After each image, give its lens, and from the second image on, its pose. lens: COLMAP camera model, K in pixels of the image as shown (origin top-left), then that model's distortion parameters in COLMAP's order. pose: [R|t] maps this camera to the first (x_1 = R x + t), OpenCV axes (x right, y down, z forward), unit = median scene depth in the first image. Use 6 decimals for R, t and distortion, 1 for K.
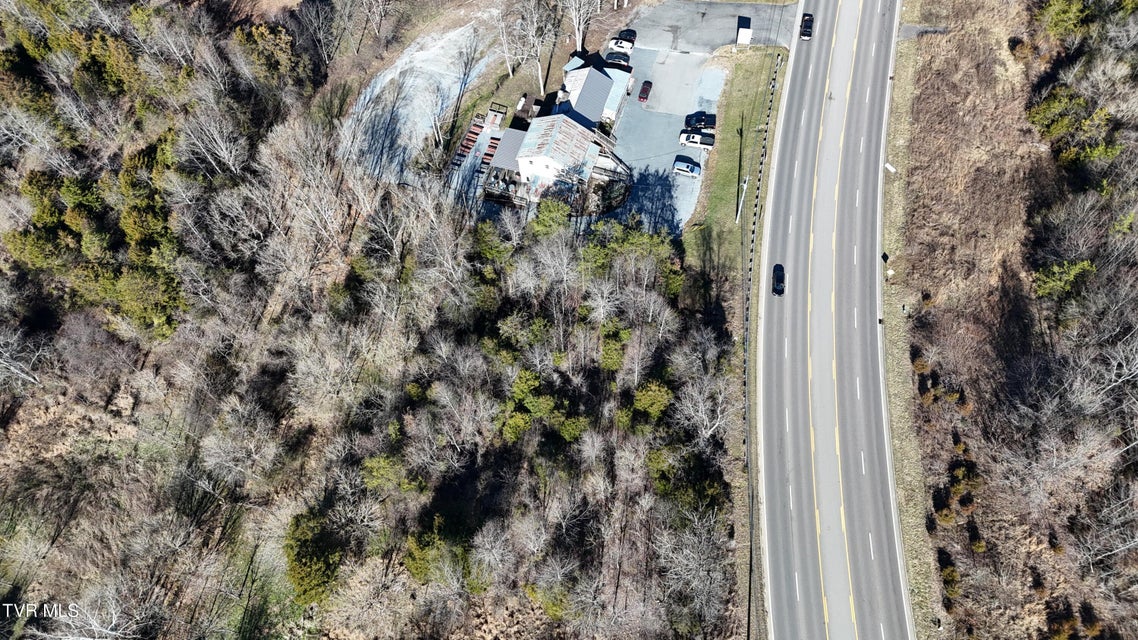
lens RADIAL K [[831.1, 0, 570.0], [0, 831.1, 323.8], [0, 0, 1]] dist [0.067726, -0.059646]
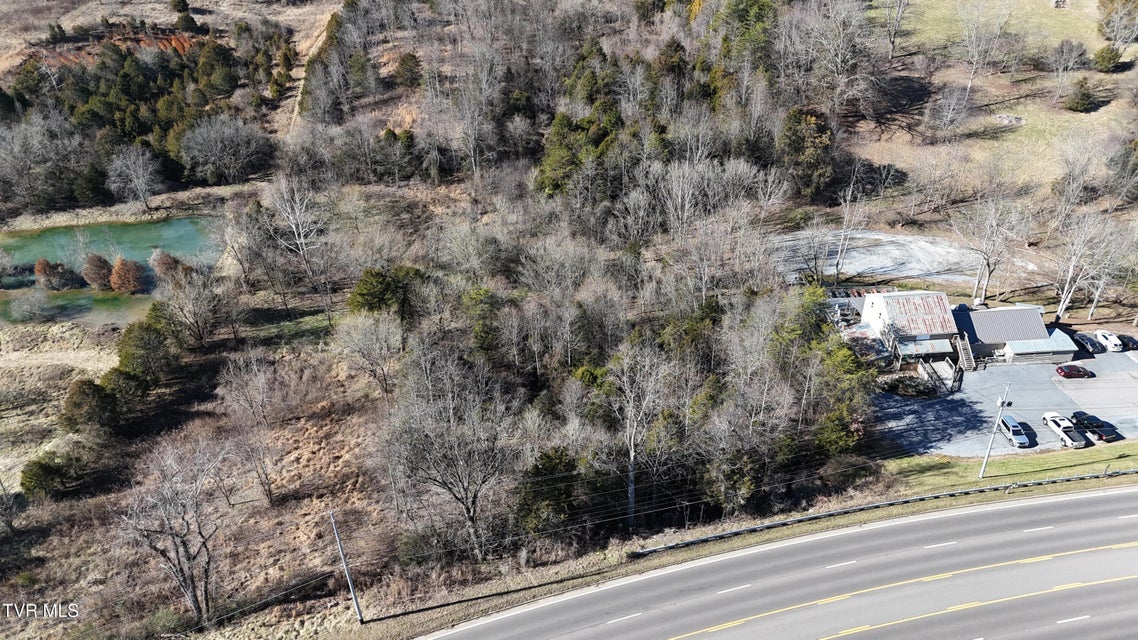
lens RADIAL K [[831.1, 0, 570.0], [0, 831.1, 323.8], [0, 0, 1]] dist [0.067726, -0.059646]
pose [[0.388339, 0.537603, -0.748449, 0.553173], [-0.828264, 0.559650, -0.027761, 0.115044], [0.403945, 0.630693, 0.662612, 0.341305]]
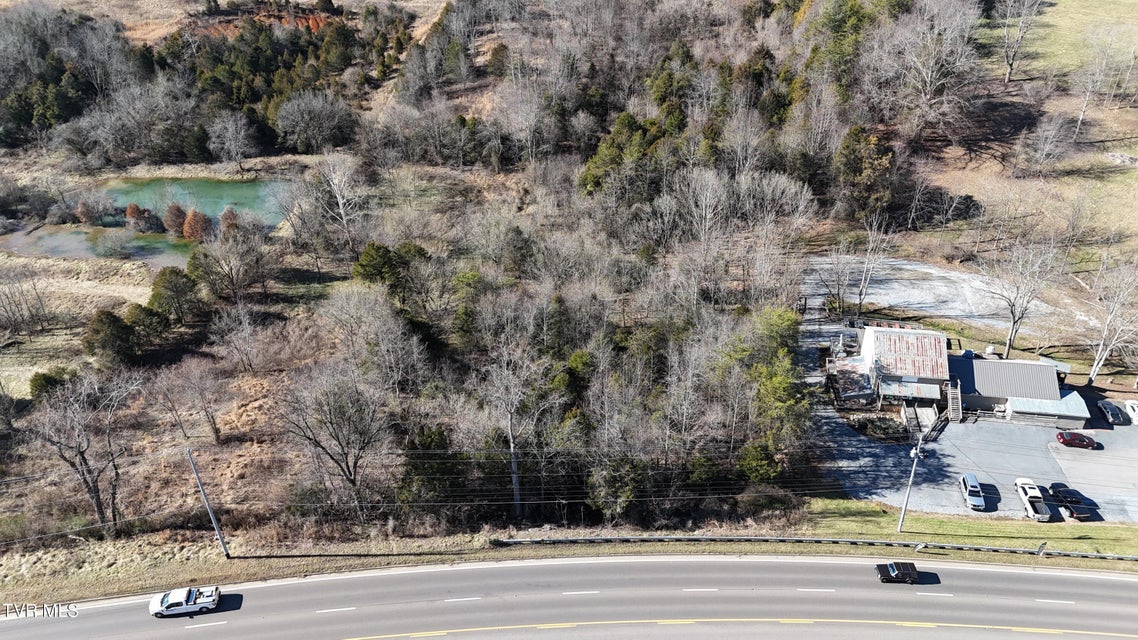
lens RADIAL K [[831.1, 0, 570.0], [0, 831.1, 323.8], [0, 0, 1]] dist [0.067726, -0.059646]
pose [[0.164599, 0.575565, -0.801019, 0.622819], [-0.882607, 0.448499, 0.140901, -0.063040], [0.440354, 0.683793, 0.581820, 0.423980]]
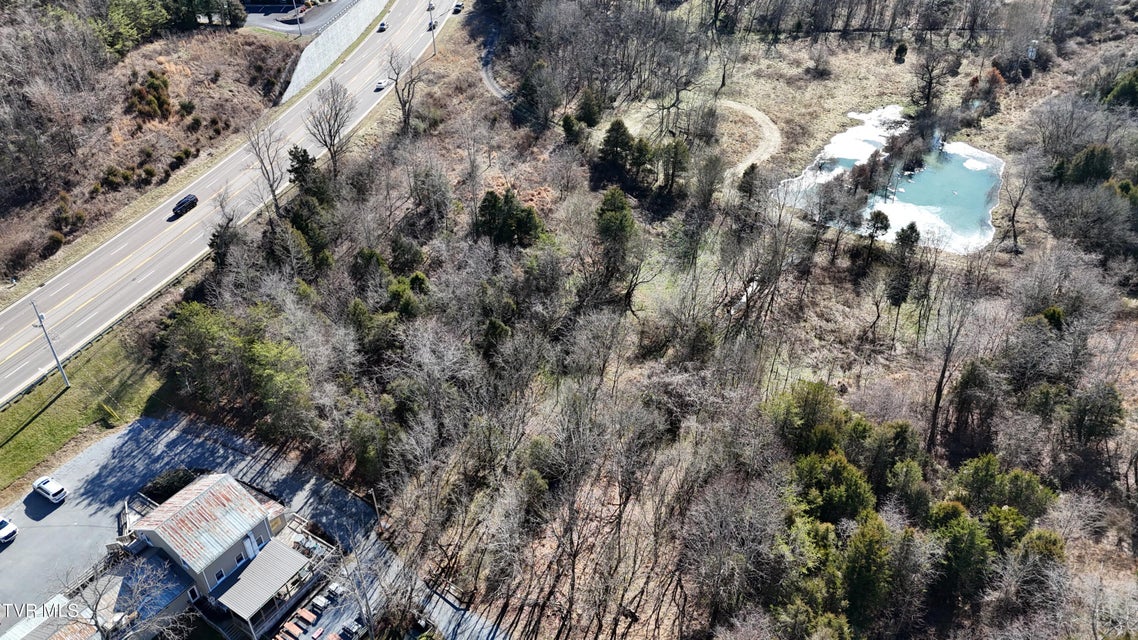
lens RADIAL K [[831.1, 0, 570.0], [0, 831.1, 323.8], [0, 0, 1]] dist [0.067726, -0.059646]
pose [[-0.969473, -0.079098, 0.232090, -0.470171], [0.241867, -0.152982, 0.958174, -0.812837], [-0.040284, 0.985058, 0.167443, 0.833321]]
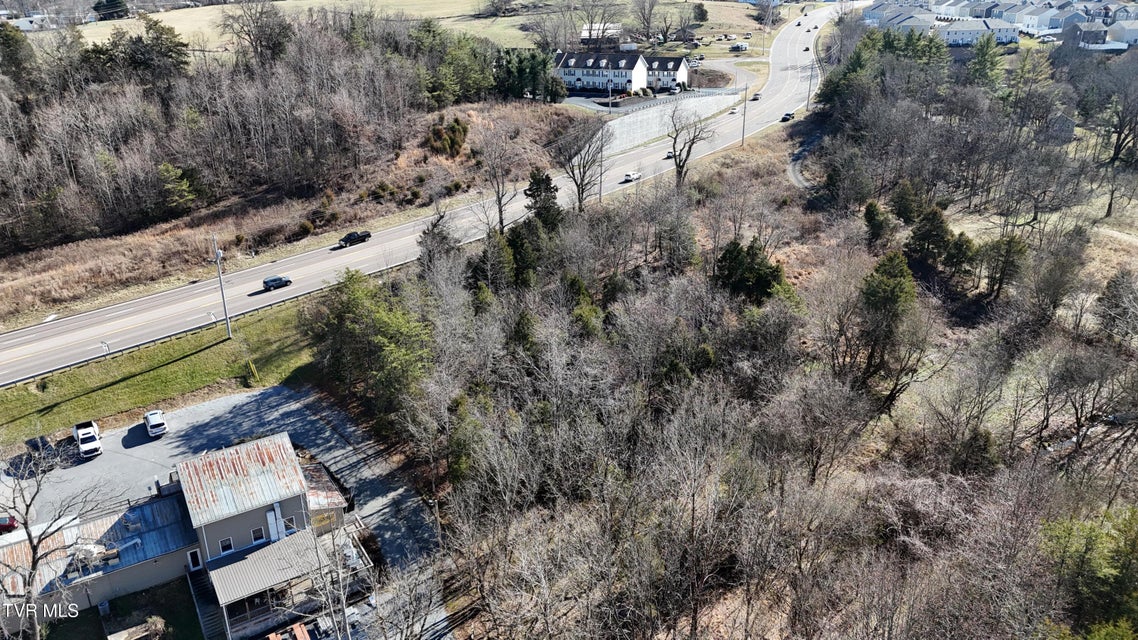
lens RADIAL K [[831.1, 0, 570.0], [0, 831.1, 323.8], [0, 0, 1]] dist [0.067726, -0.059646]
pose [[-0.769803, -0.174401, 0.613994, -0.531068], [0.599072, 0.134543, 0.789310, -0.571128], [-0.220265, 0.975440, 0.000908, 0.972586]]
